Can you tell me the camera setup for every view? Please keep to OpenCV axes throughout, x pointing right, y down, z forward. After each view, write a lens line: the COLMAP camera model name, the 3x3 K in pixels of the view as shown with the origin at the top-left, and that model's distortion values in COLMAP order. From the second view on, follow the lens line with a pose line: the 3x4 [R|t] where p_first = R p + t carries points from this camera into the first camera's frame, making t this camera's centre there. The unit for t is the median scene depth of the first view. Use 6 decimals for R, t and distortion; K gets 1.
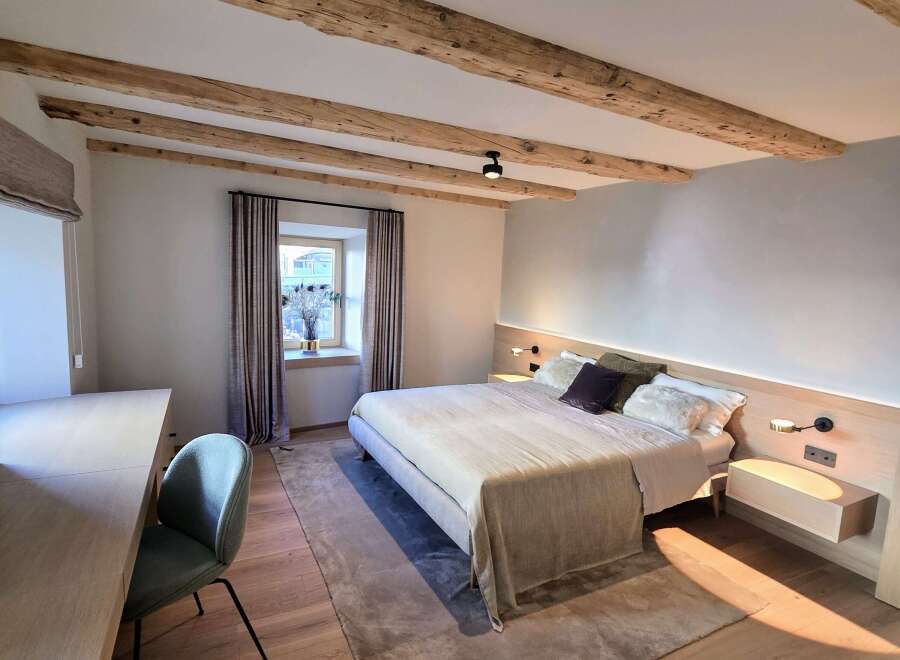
lens RADIAL K [[491.3, 0, 449.6], [0, 491.3, 334.1], [0, 0, 1]] dist [0.005674, -0.003706]
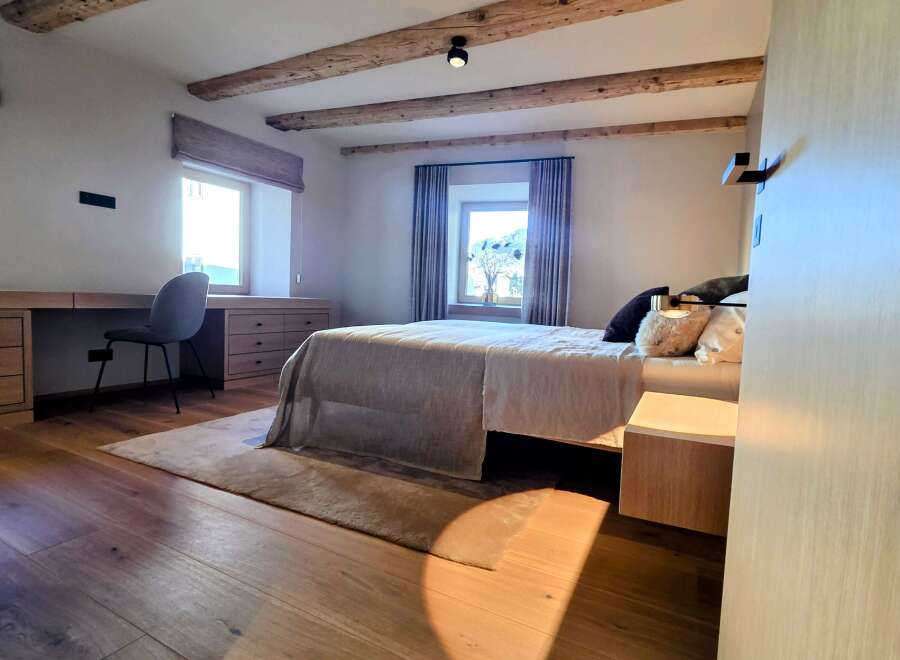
lens RADIAL K [[491.3, 0, 451.4], [0, 491.3, 330.0], [0, 0, 1]] dist [0.005674, -0.003706]
pose [[0.586851, 0.031682, -0.809075, 0.631411], [-0.114658, 0.992417, -0.044304, 0.174014], [0.801536, 0.118767, 0.586033, 0.350765]]
